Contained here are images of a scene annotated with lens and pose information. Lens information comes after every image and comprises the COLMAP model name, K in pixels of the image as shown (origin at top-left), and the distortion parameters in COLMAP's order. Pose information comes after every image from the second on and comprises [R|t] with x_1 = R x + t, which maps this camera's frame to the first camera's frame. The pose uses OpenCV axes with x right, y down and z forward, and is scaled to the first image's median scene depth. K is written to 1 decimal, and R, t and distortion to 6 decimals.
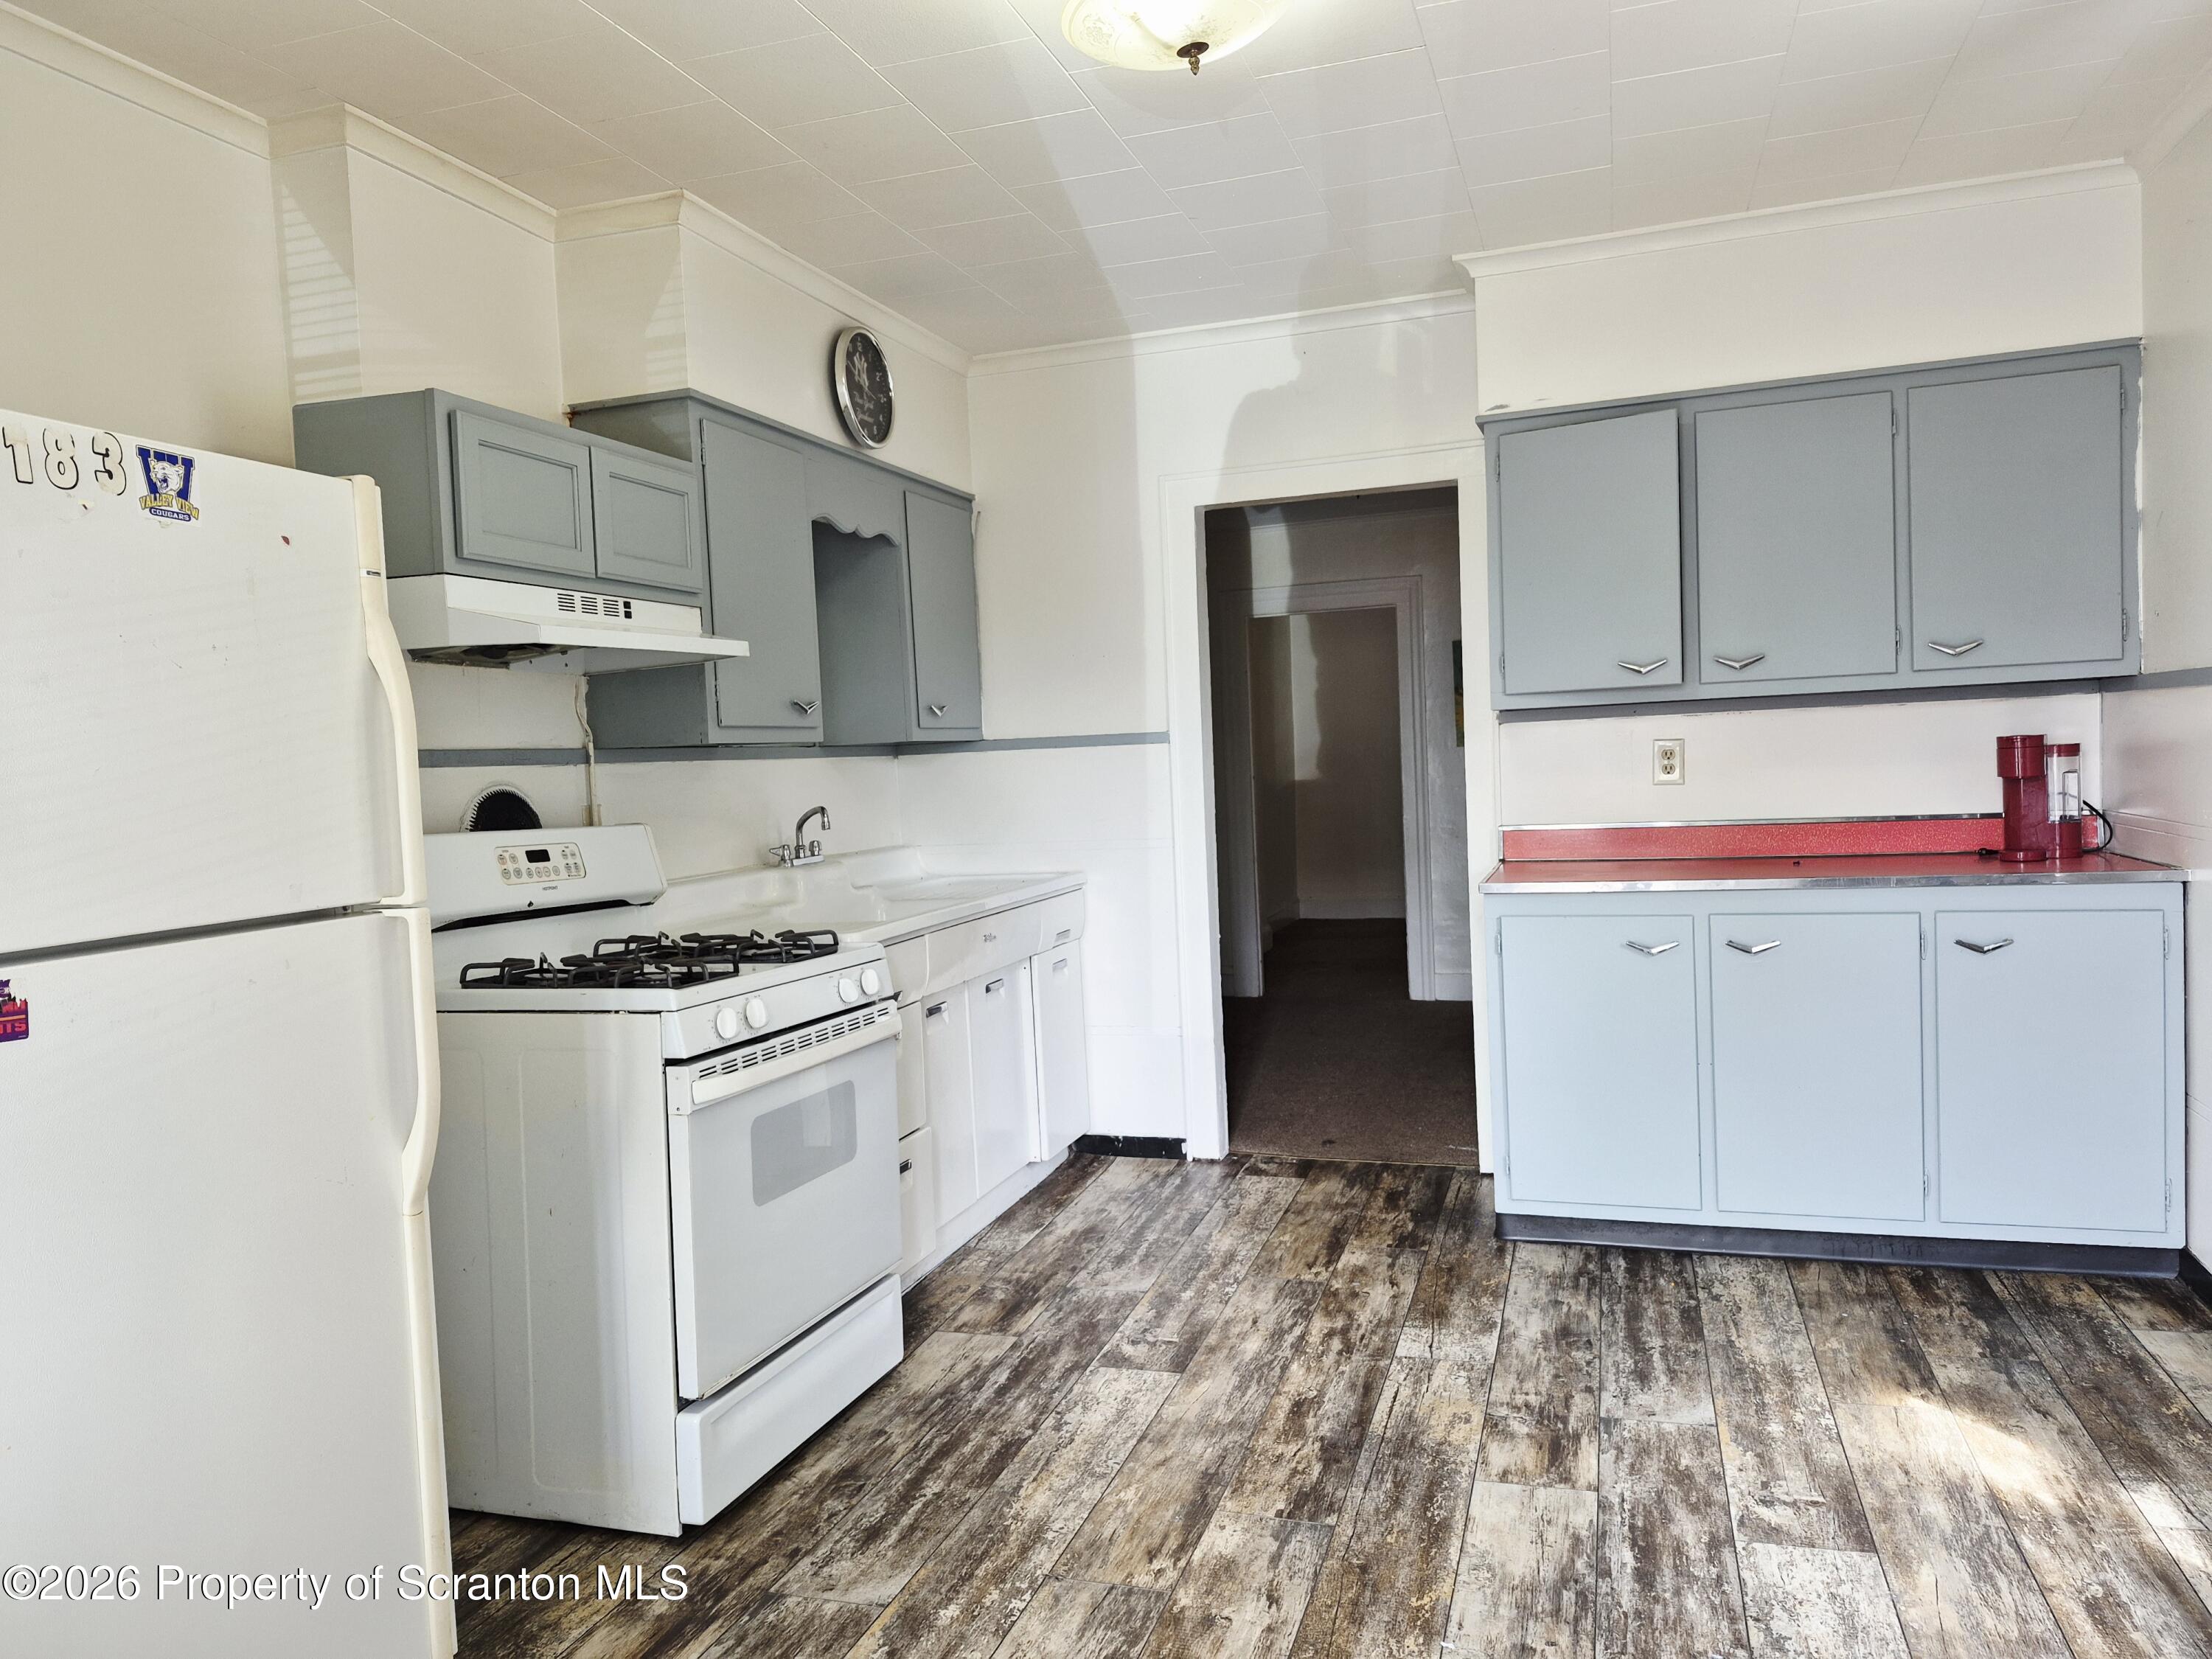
lens RADIAL K [[1501.3, 0, 1099.2], [0, 1501.3, 826.5], [0, 0, 1]] dist [-0.000969, -0.001728]
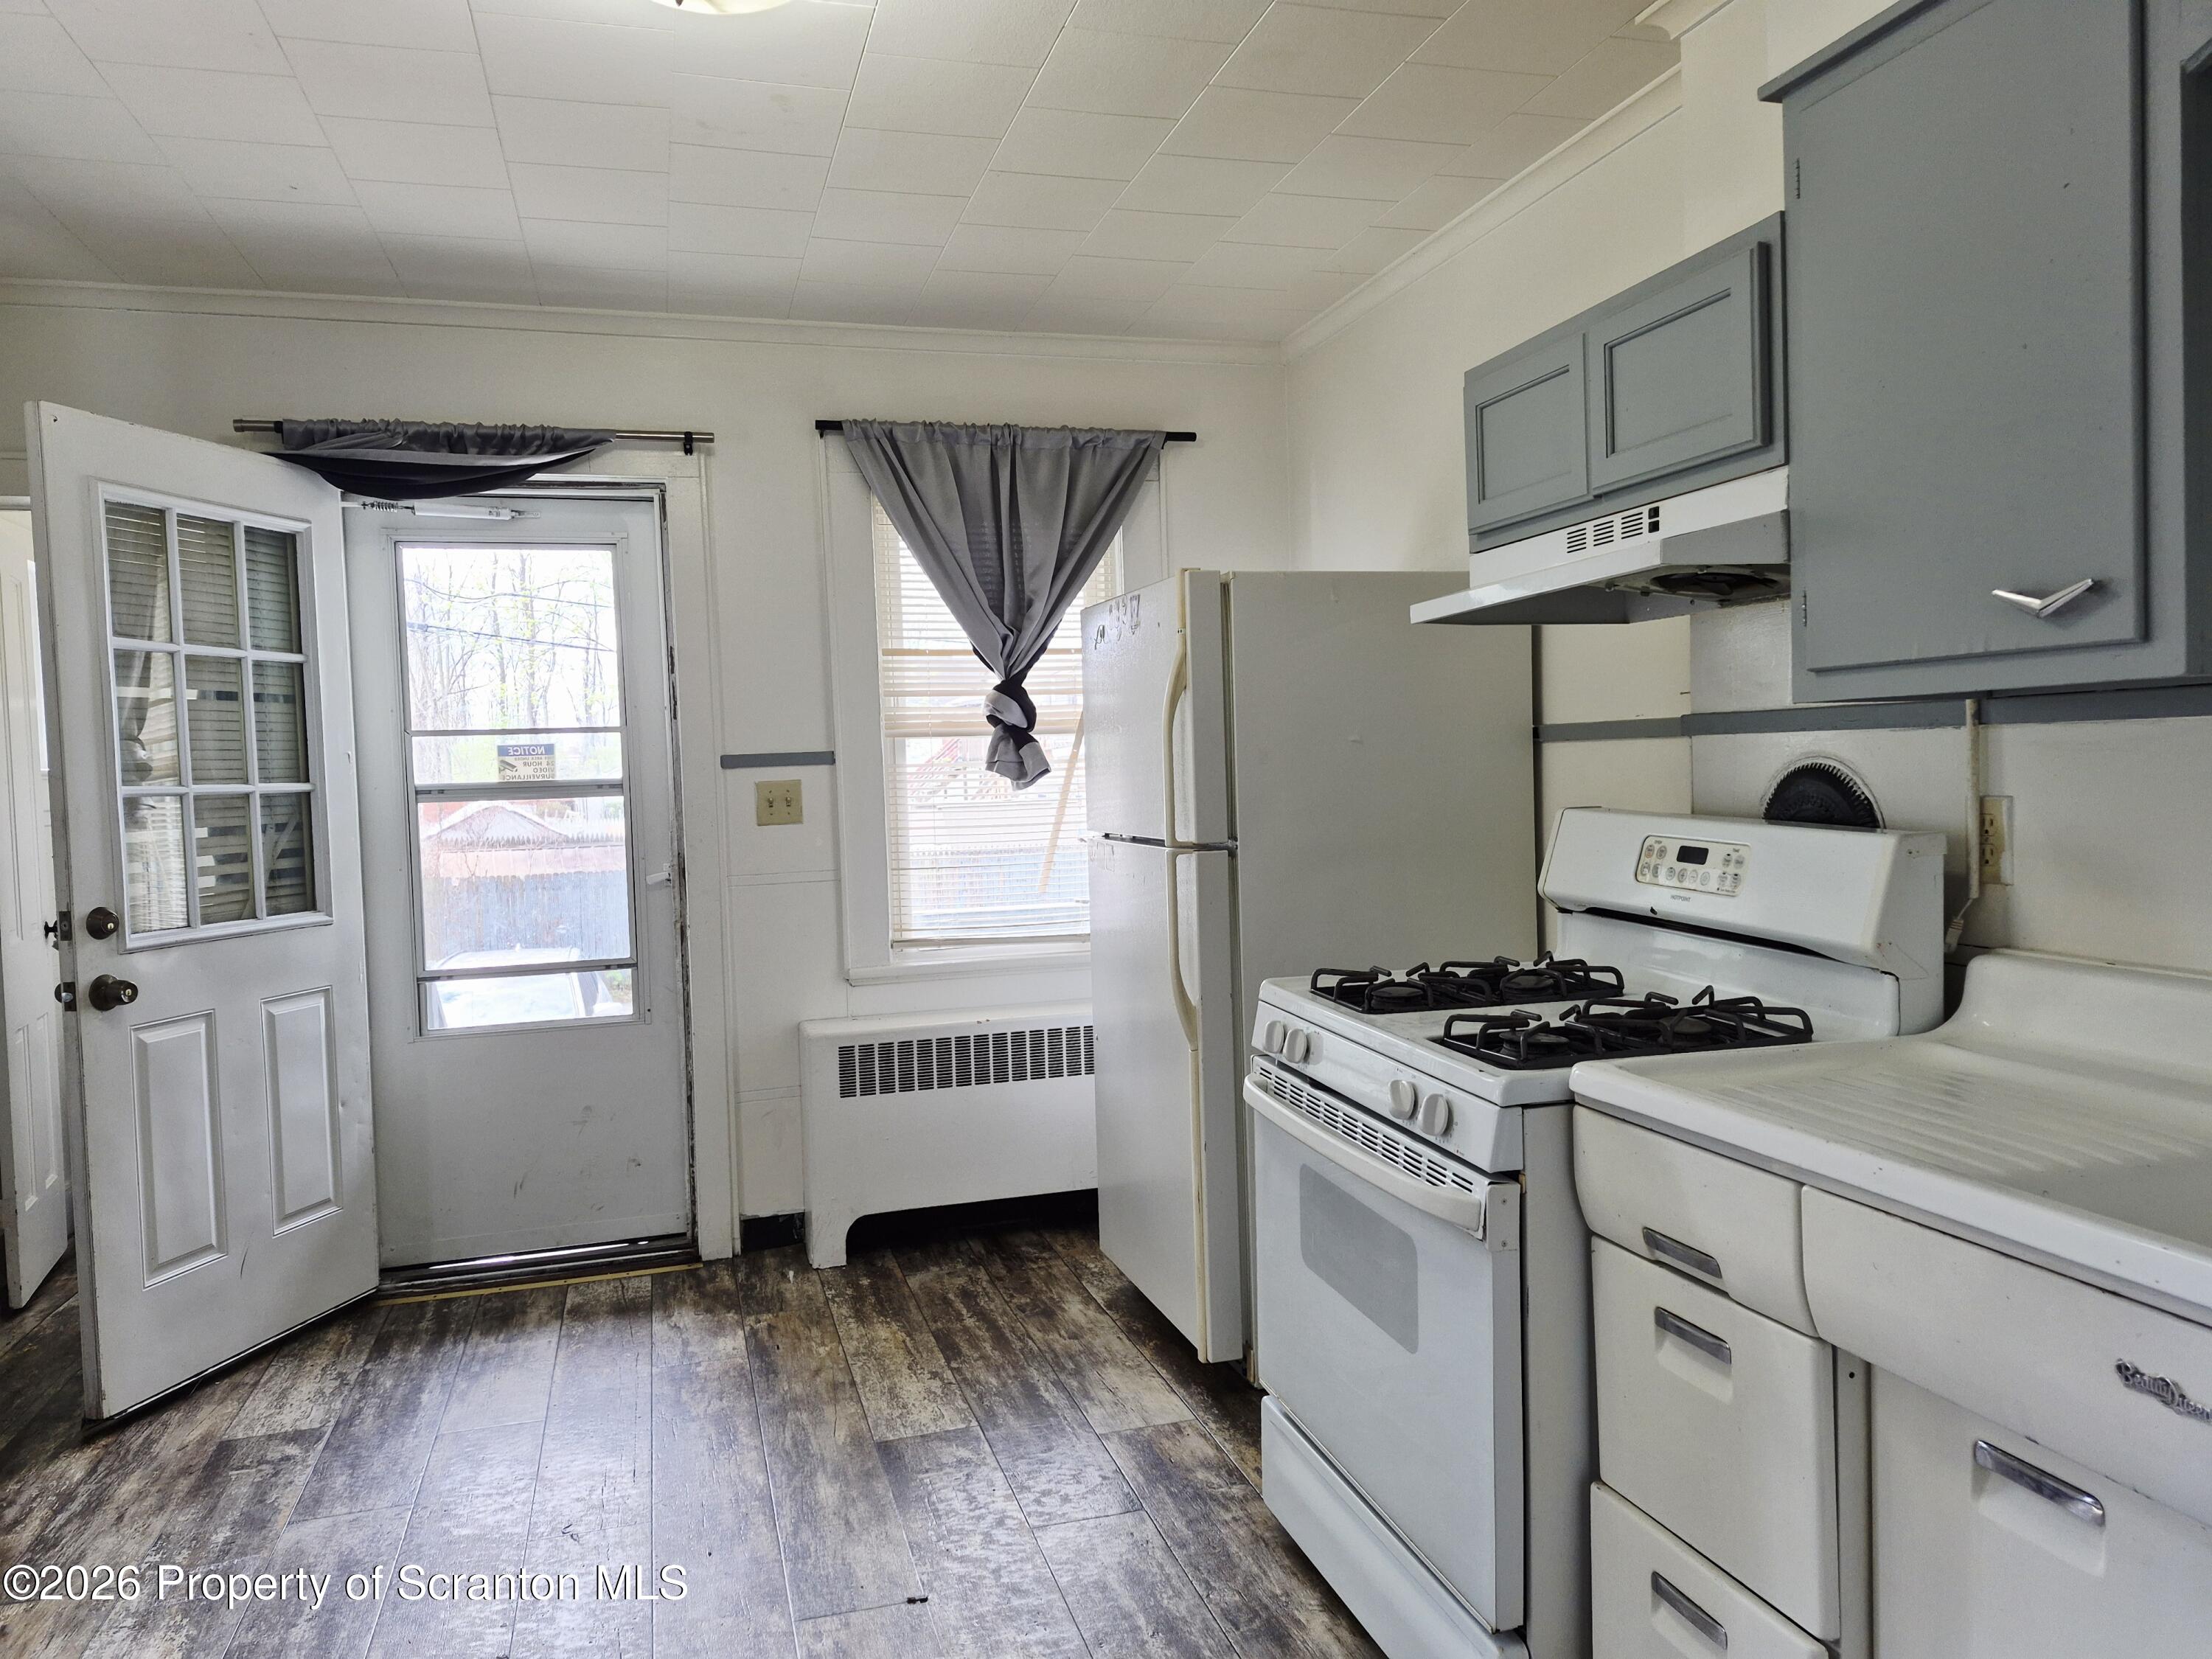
lens RADIAL K [[1501.3, 0, 1094.0], [0, 1501.3, 830.0], [0, 0, 1]] dist [-0.000969, -0.001728]
pose [[-0.810781, 0.100821, -0.576602, 0.483889], [0.044476, 0.992818, 0.111058, -0.117907], [0.583658, 0.064399, -0.809442, 1.973328]]
